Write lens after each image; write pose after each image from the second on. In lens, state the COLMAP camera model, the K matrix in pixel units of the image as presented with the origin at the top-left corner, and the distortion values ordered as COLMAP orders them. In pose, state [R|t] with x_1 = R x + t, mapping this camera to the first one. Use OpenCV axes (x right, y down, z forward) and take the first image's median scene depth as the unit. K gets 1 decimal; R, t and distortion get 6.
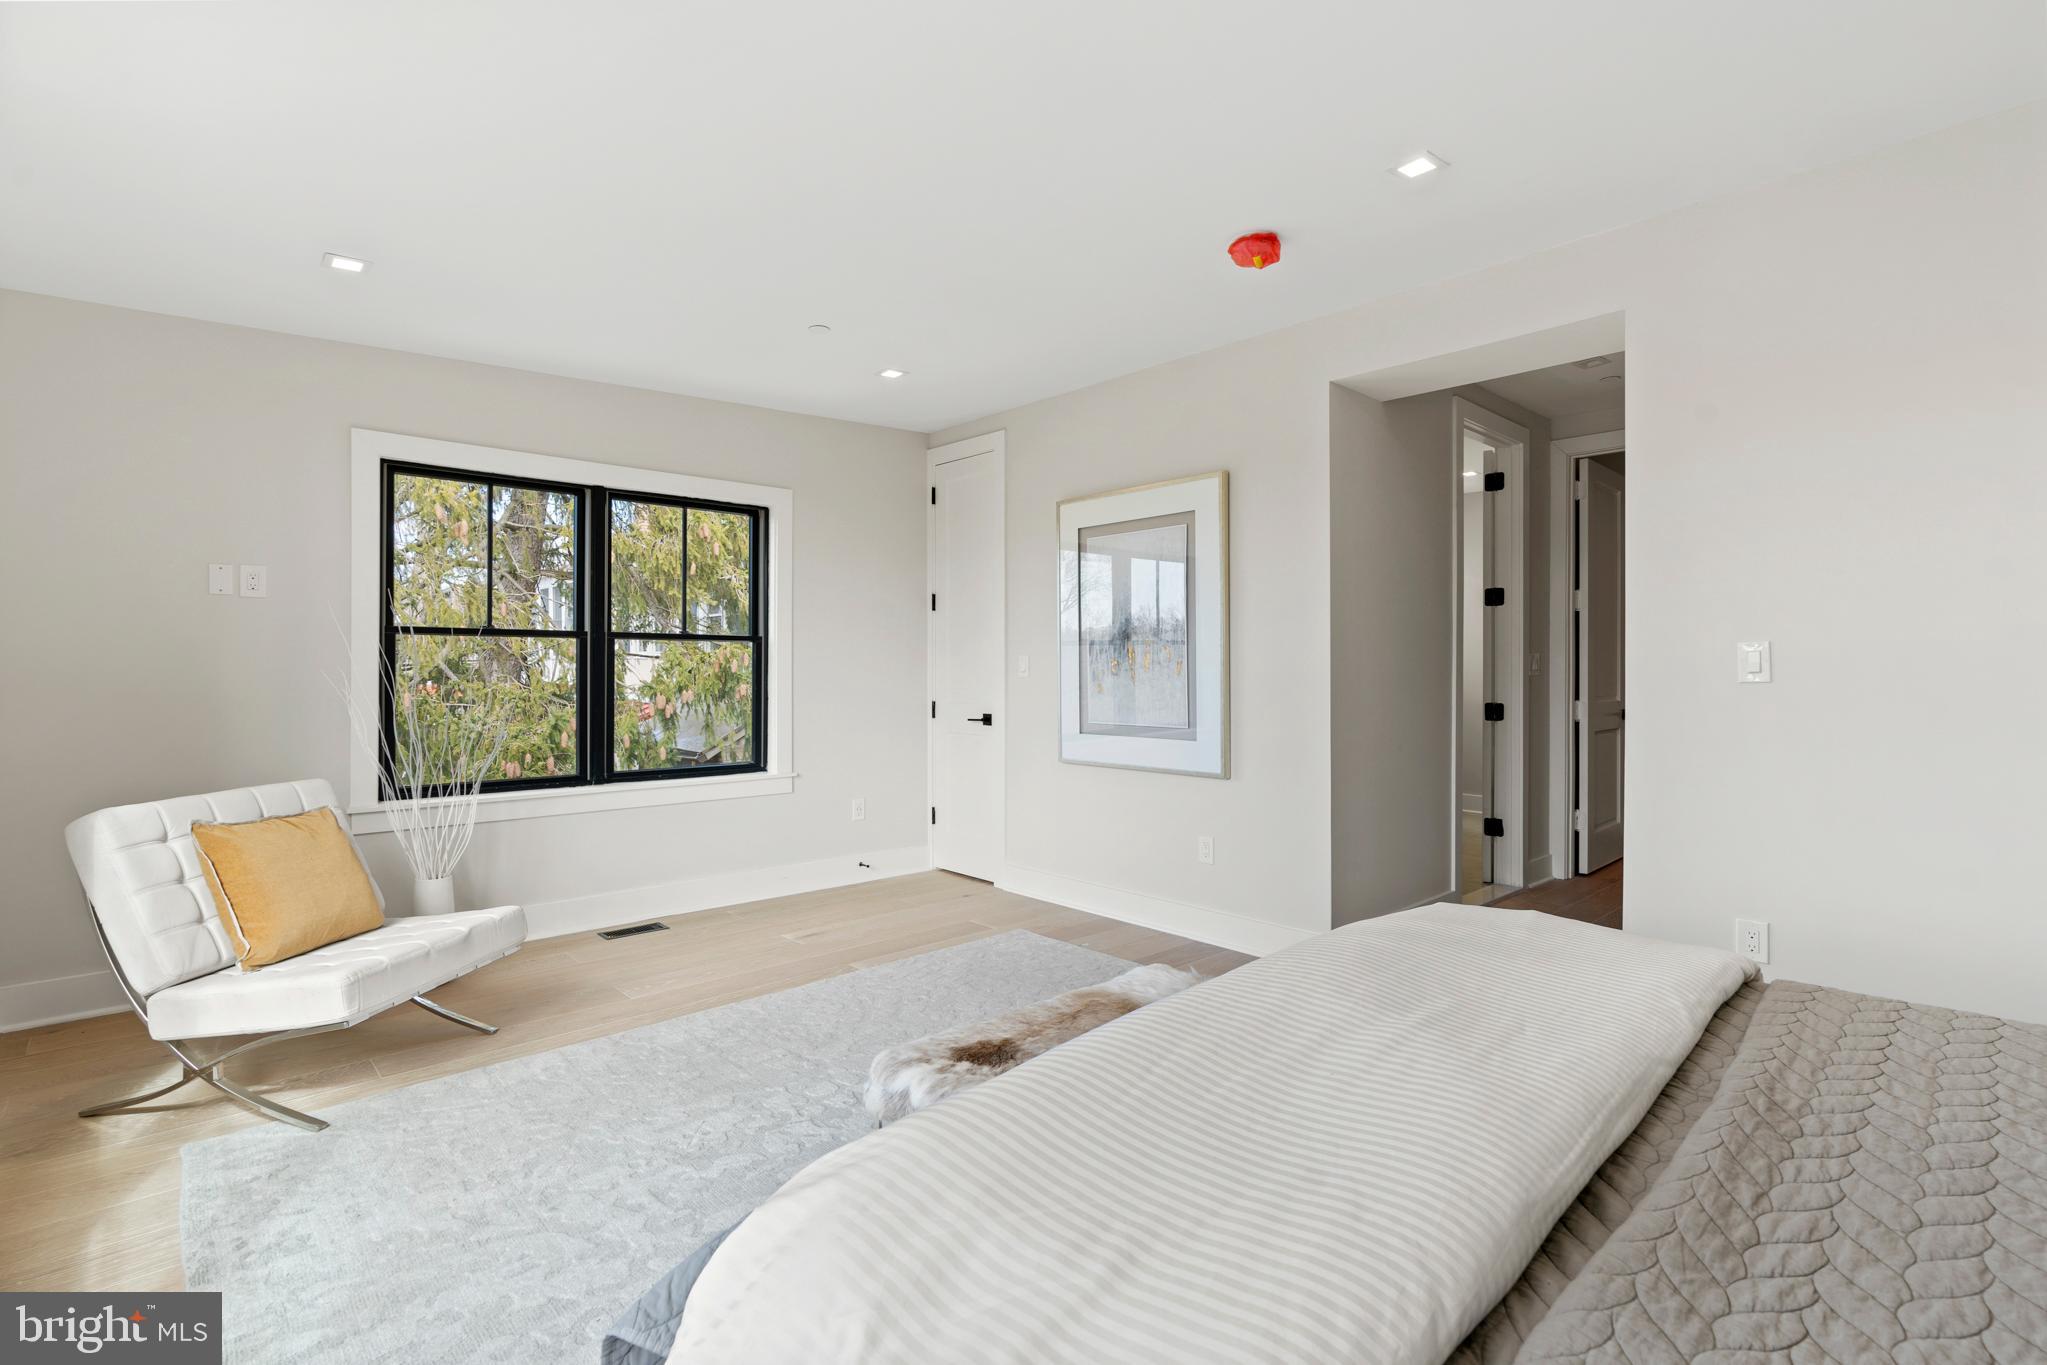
lens RADIAL K [[947.8, 0, 1019.0], [0, 947.8, 669.4], [0, 0, 1]] dist [-0.004869, -0.000313]
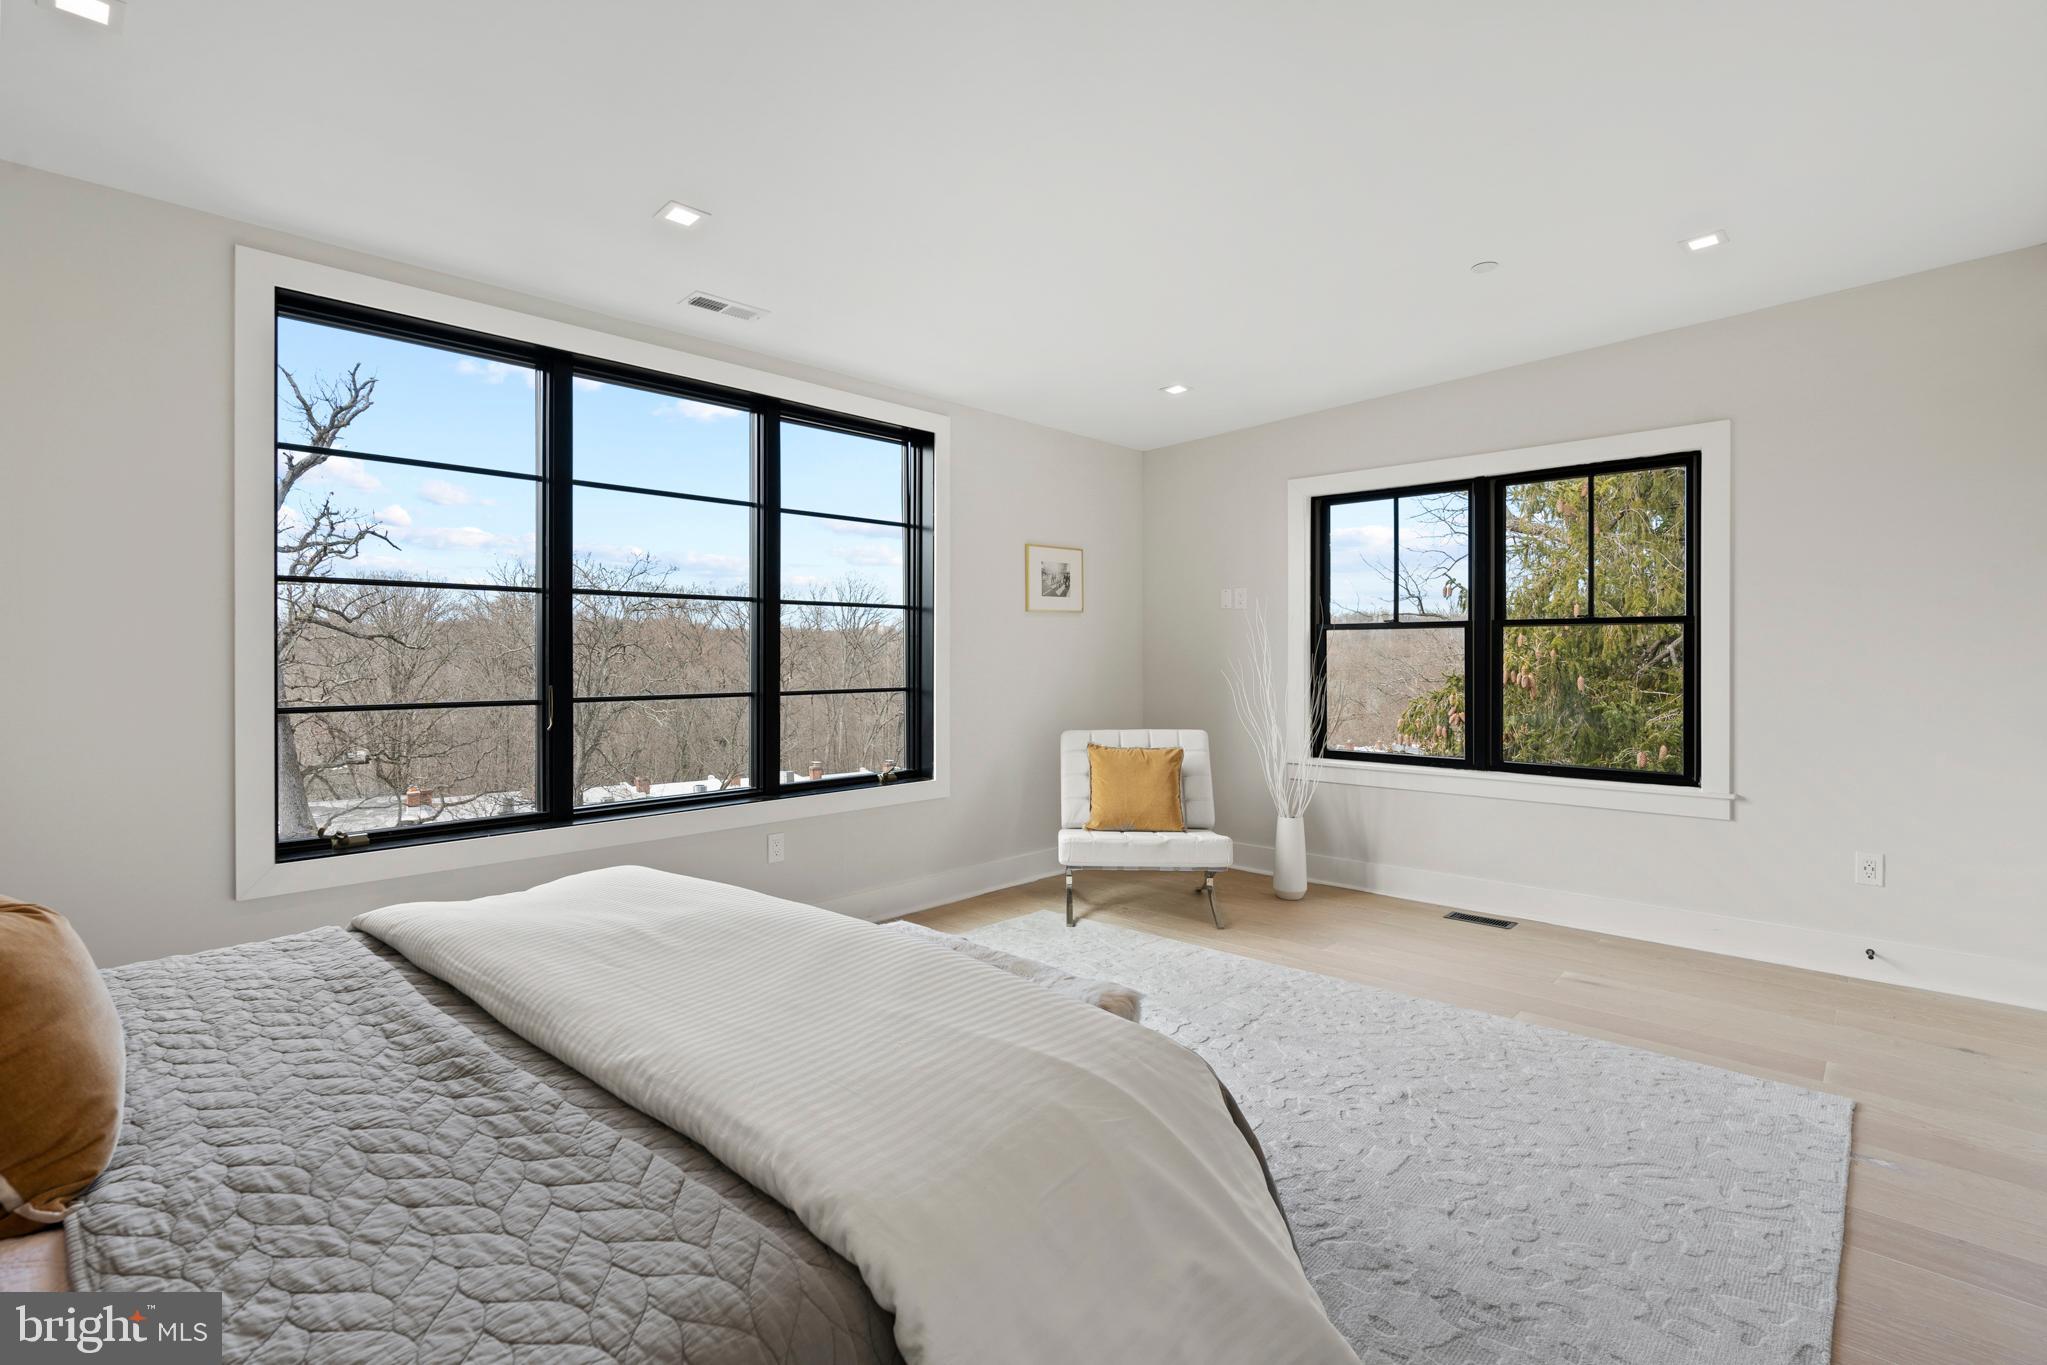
lens RADIAL K [[947.8, 0, 1017.9], [0, 947.8, 676.1], [0, 0, 1]] dist [-0.004869, -0.000313]
pose [[0.082070, 0.032242, -0.996105, 0.537288], [0.008839, 0.999414, 0.033078, -0.018743], [0.996587, -0.011519, 0.081736, 0.420484]]
